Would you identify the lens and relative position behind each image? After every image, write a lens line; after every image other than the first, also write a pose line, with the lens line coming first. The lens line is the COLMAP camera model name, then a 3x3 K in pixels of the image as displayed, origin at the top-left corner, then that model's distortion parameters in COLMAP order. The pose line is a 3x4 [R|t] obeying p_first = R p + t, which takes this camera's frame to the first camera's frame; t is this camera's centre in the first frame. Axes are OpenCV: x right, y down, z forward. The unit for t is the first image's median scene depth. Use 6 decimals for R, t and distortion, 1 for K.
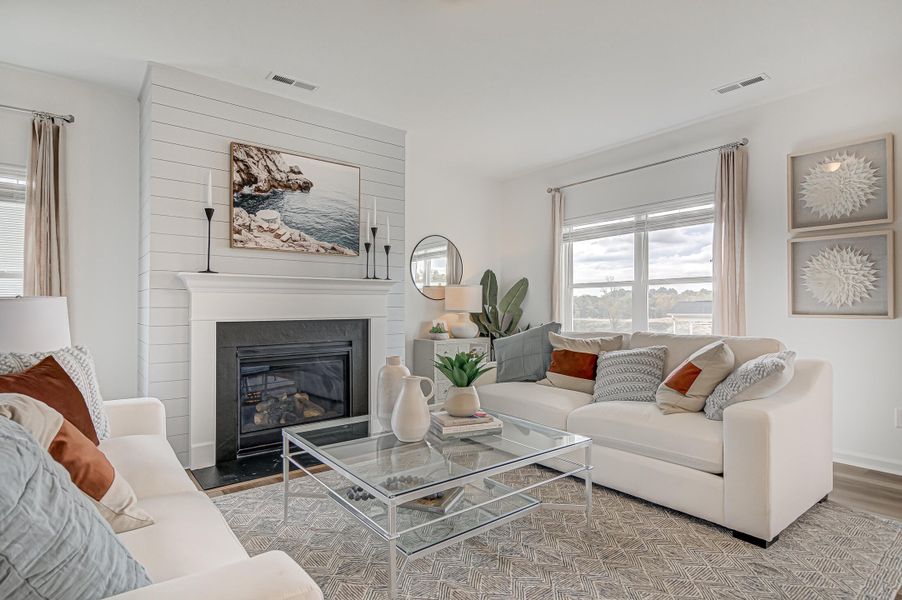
lens RADIAL K [[468.6, 0, 452.6], [0, 468.6, 301.4], [0, 0, 1]] dist [0.001809, -0.006142]
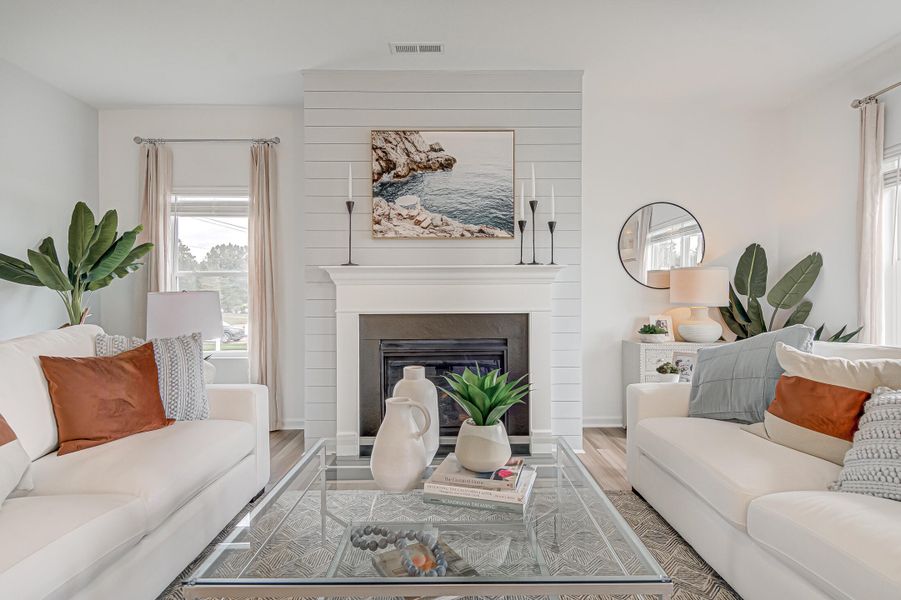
lens RADIAL K [[468.1, 0, 456.1], [0, 468.1, 303.0], [0, 0, 1]] dist [0.001809, -0.006142]
pose [[0.787745, 0.005287, -0.615979, 0.256660], [0.009212, 0.999750, 0.020361, 0.001343], [0.615933, -0.021714, 0.787500, 0.311384]]
